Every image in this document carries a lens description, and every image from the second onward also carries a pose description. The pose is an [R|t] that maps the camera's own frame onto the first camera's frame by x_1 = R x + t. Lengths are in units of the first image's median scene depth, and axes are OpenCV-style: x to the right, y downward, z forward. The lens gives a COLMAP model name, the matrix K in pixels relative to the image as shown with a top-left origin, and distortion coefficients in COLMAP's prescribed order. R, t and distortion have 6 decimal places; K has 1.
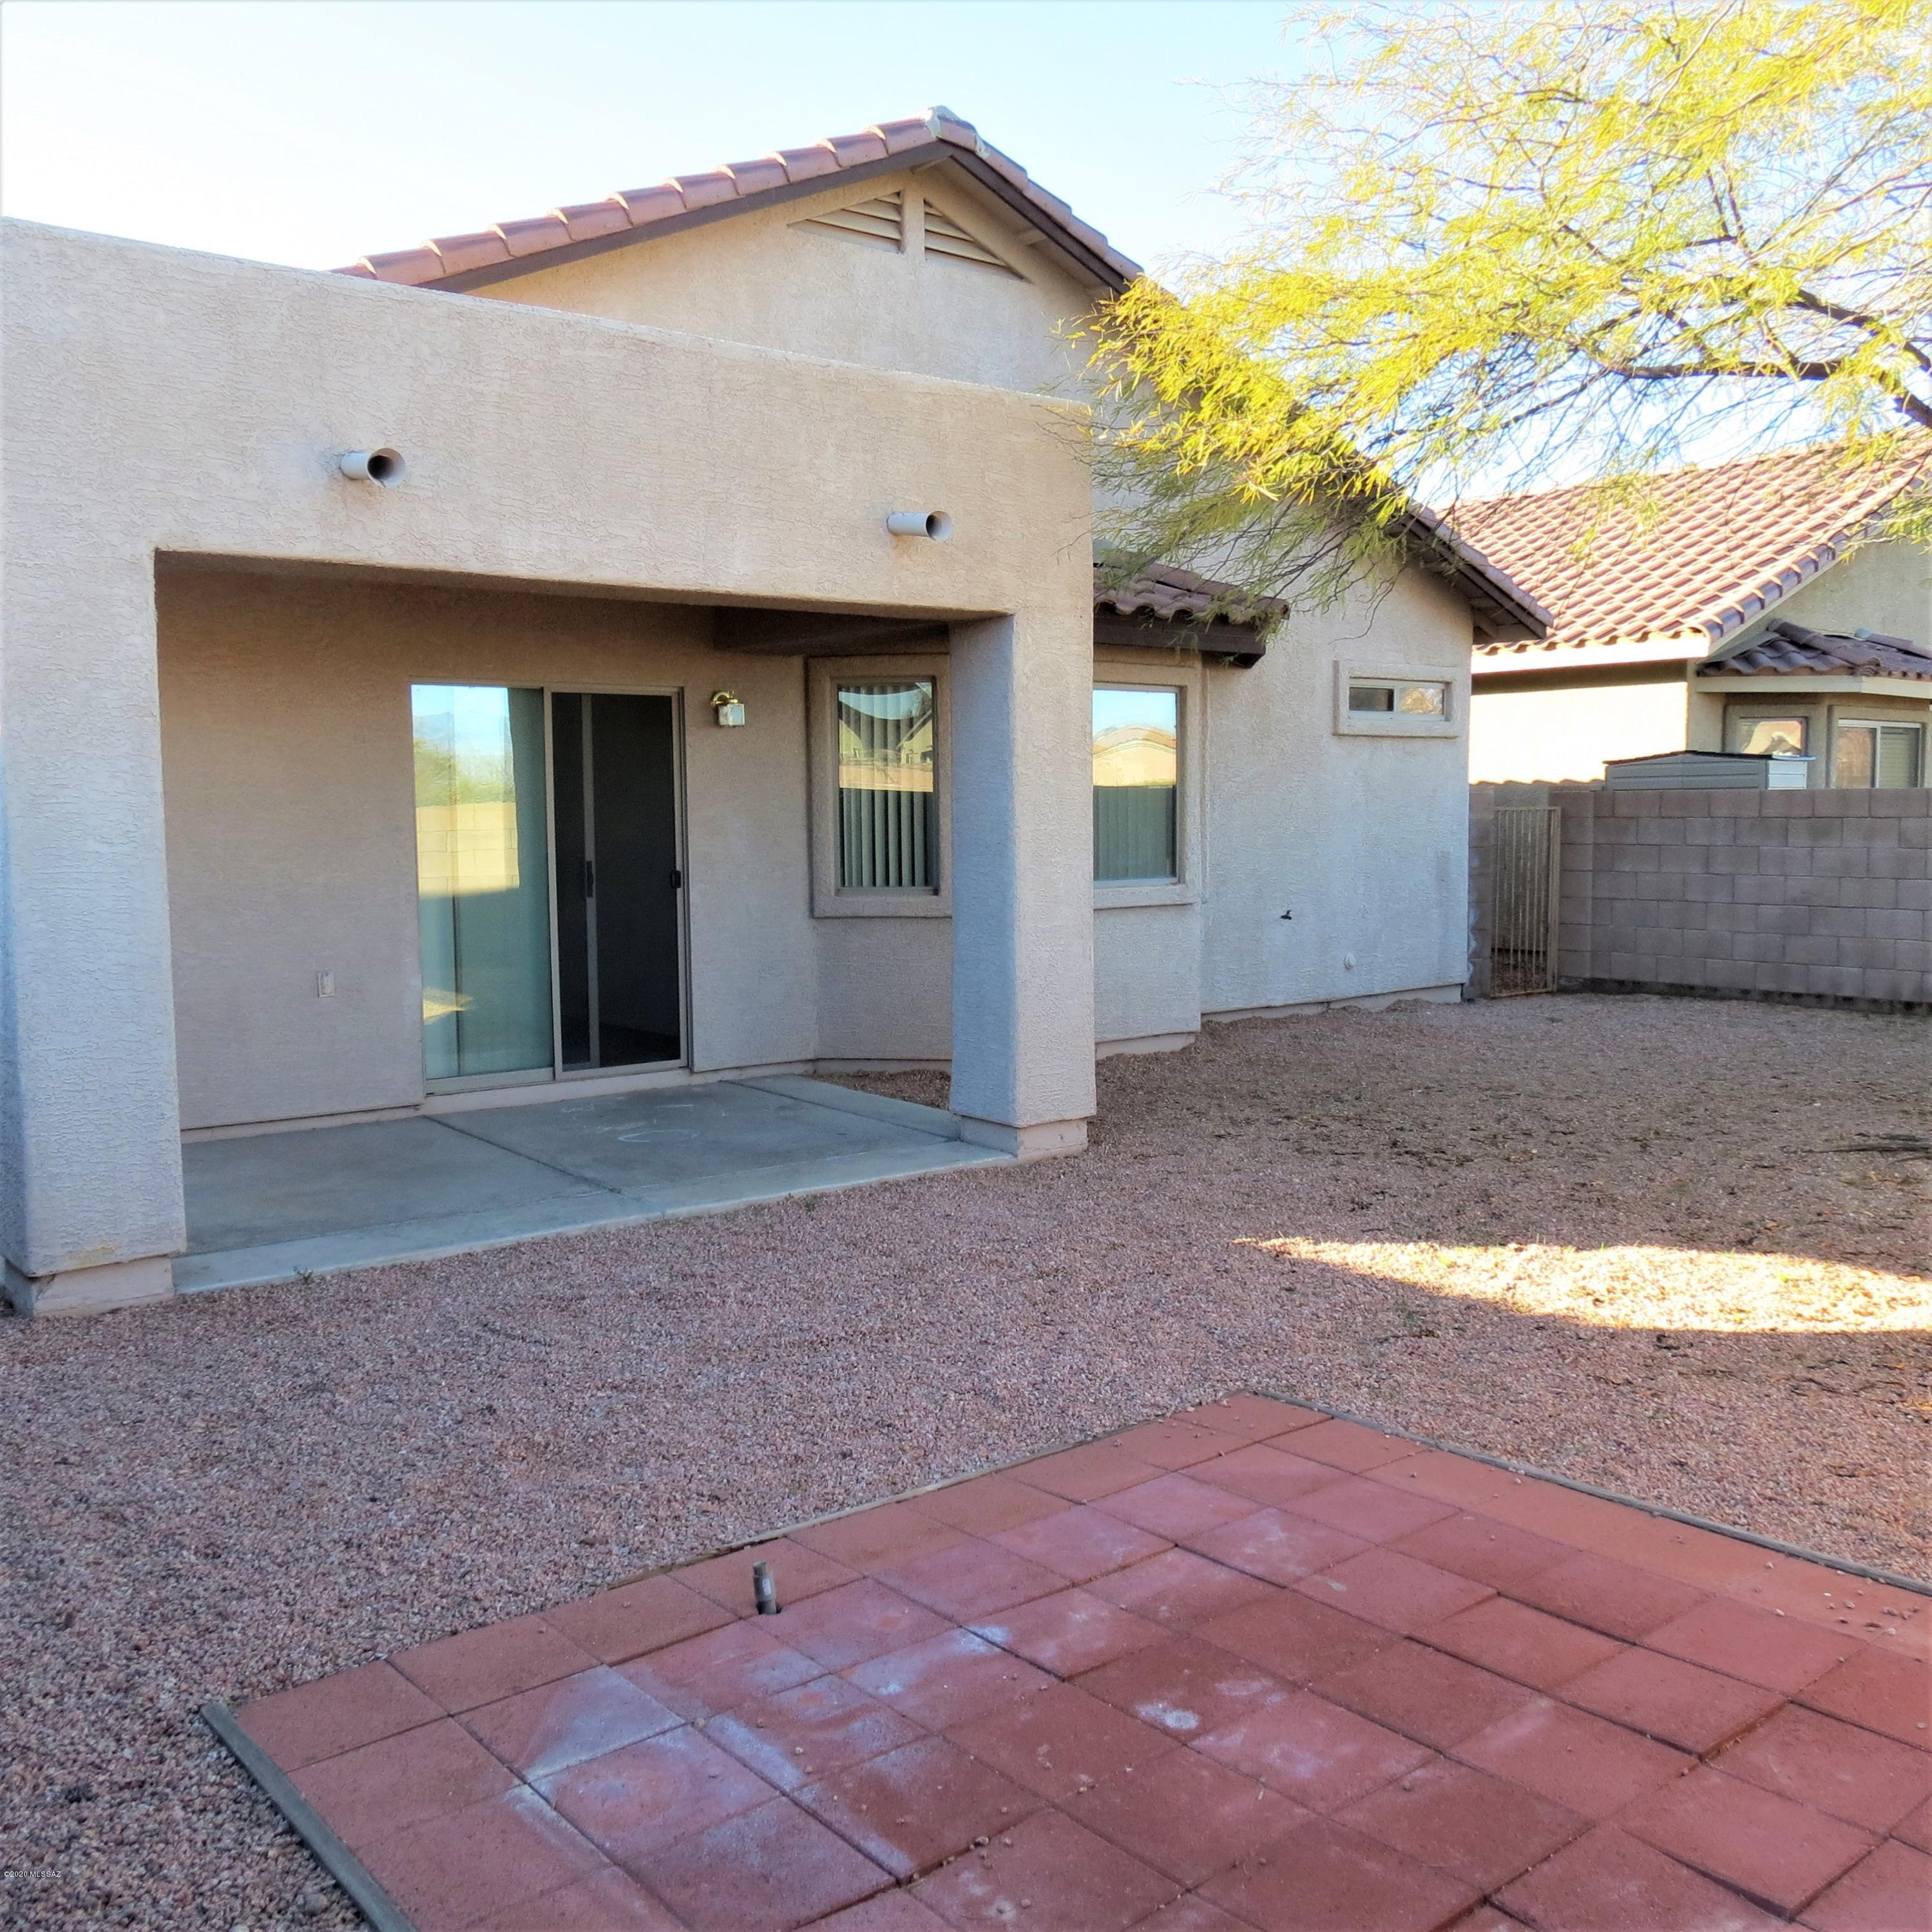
lens RADIAL K [[1841.2, 0, 966.0], [0, 1841.2, 966.0], [0, 0, 1]] dist [0.009615, 0.006739]
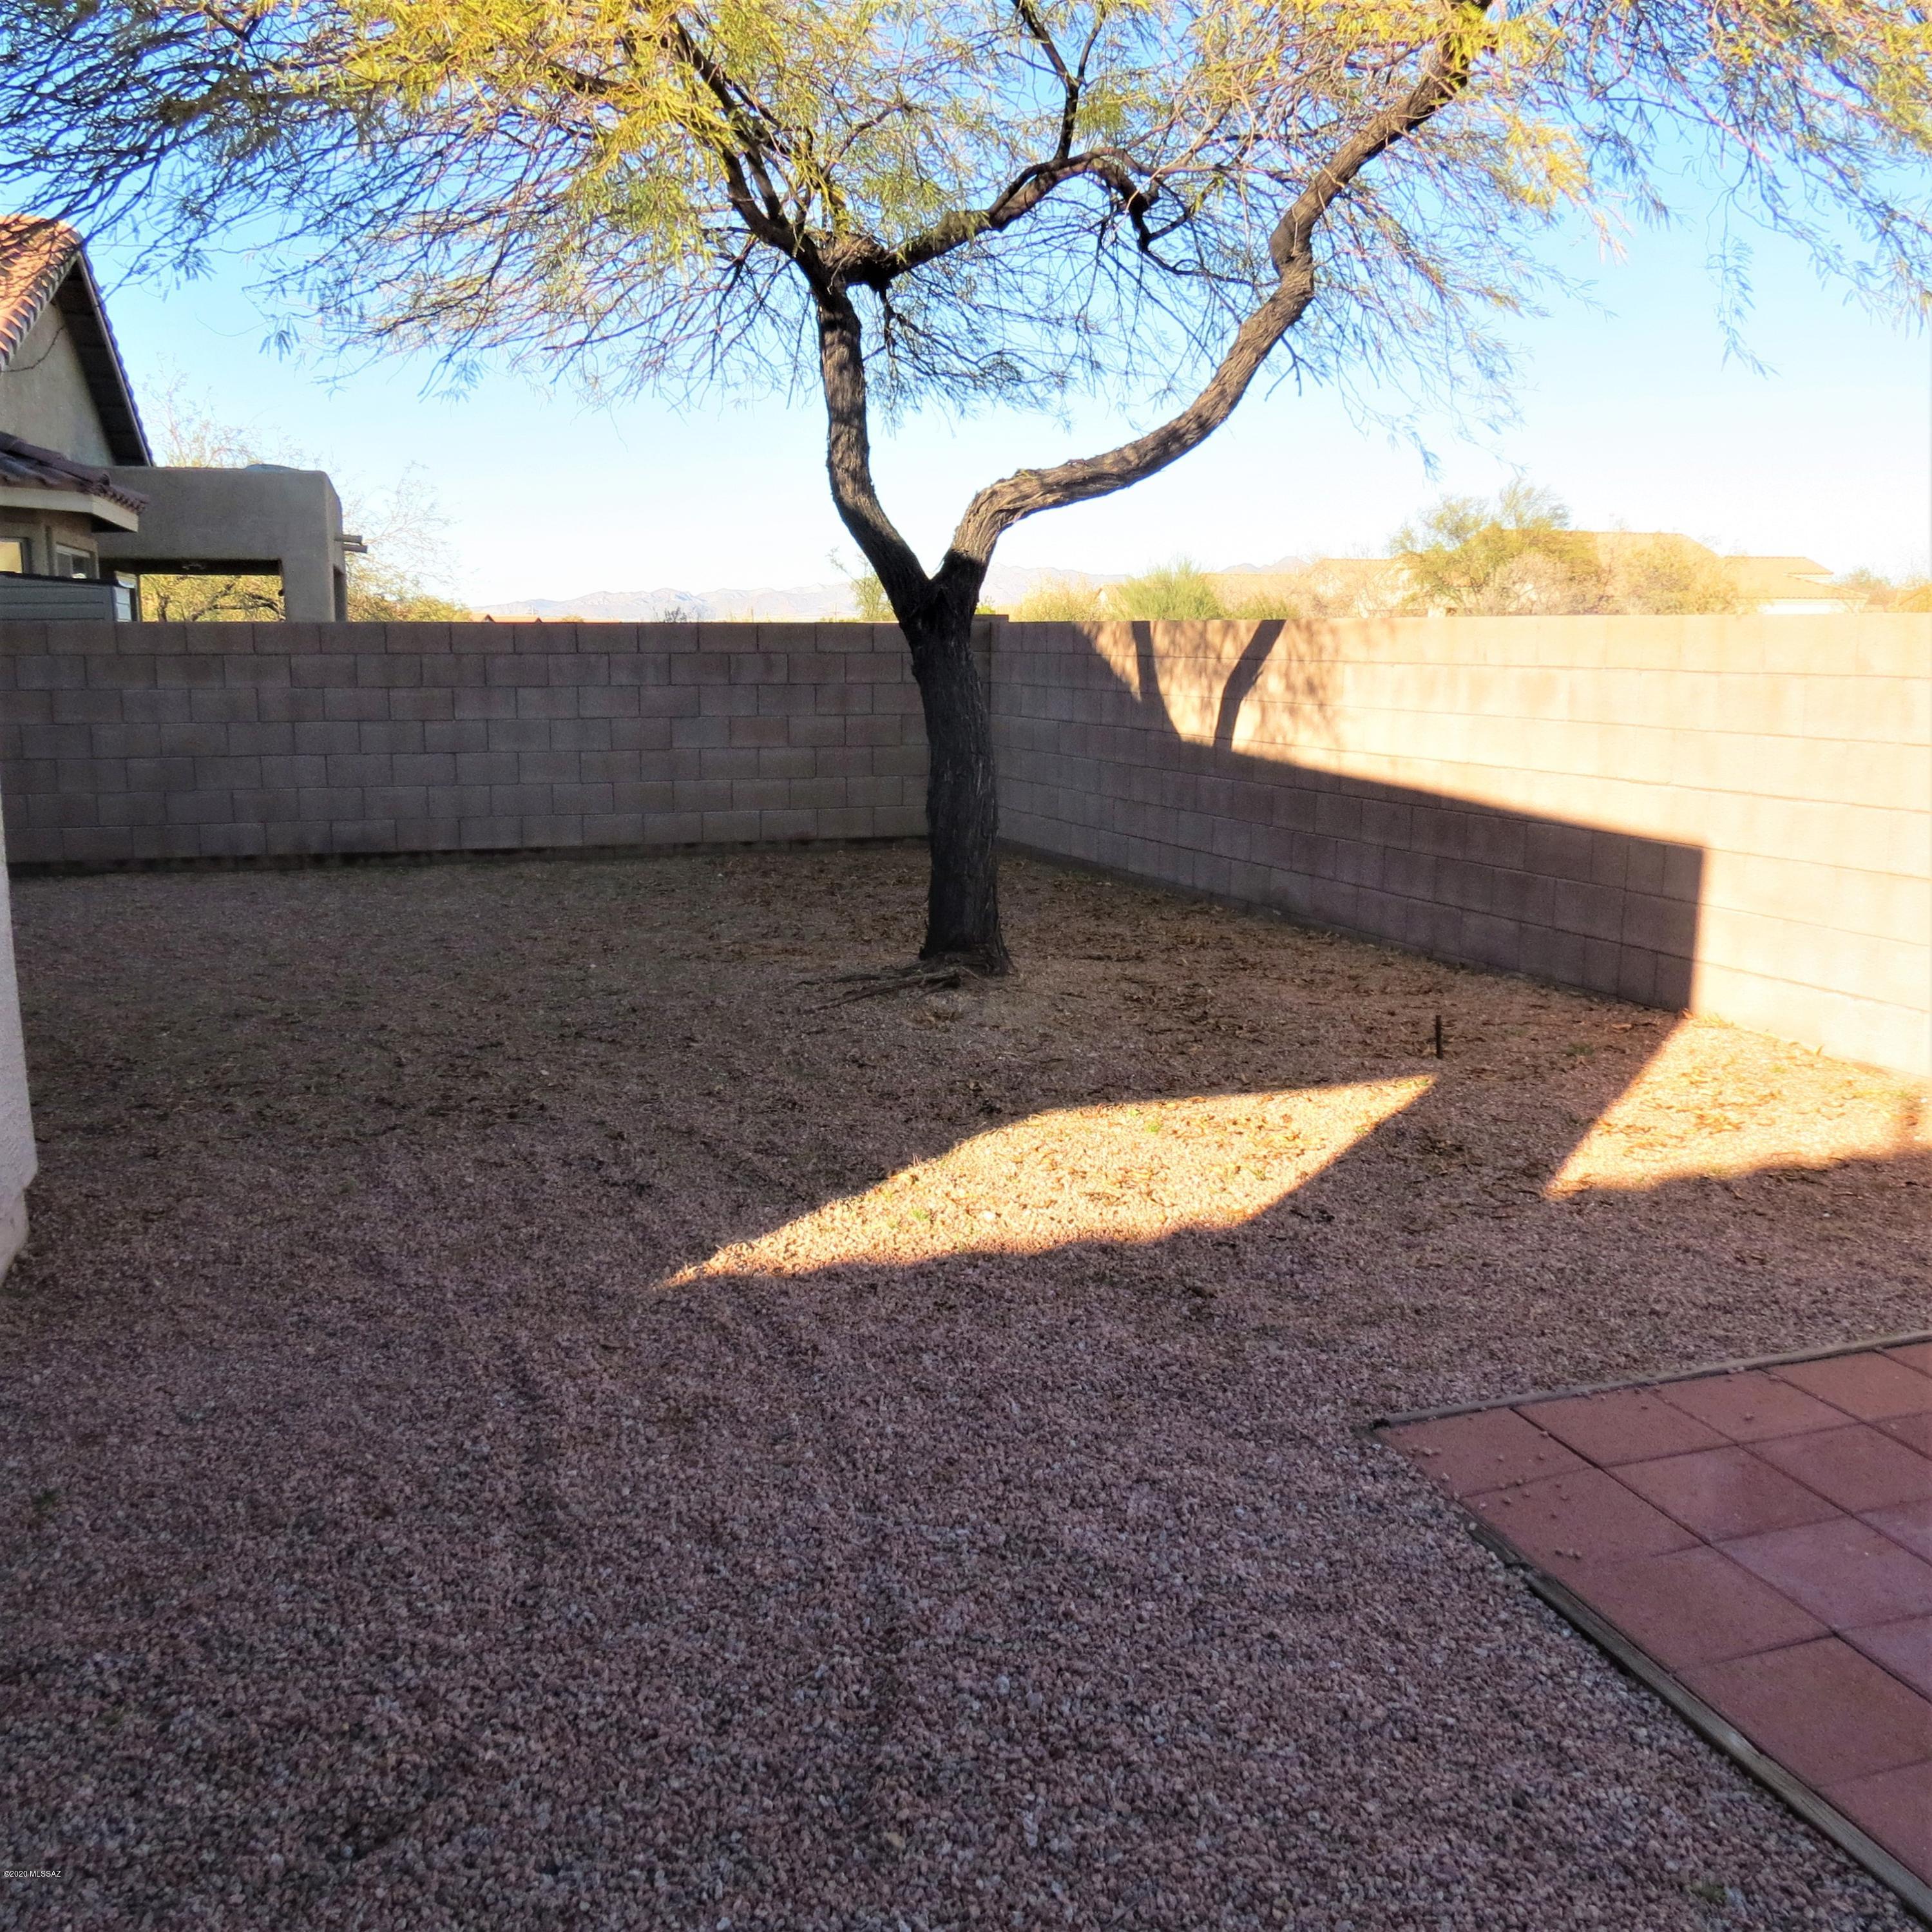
lens RADIAL K [[1820.6, 0, 964.8], [0, 1820.6, 1003.7], [0, 0, 1]] dist [-0.052654, 0.012793]
pose [[0.375045, -0.168982, 0.911475, -0.413560], [0.072908, 0.985576, 0.152721, -0.042552], [-0.924135, 0.009176, 0.381956, 0.686445]]
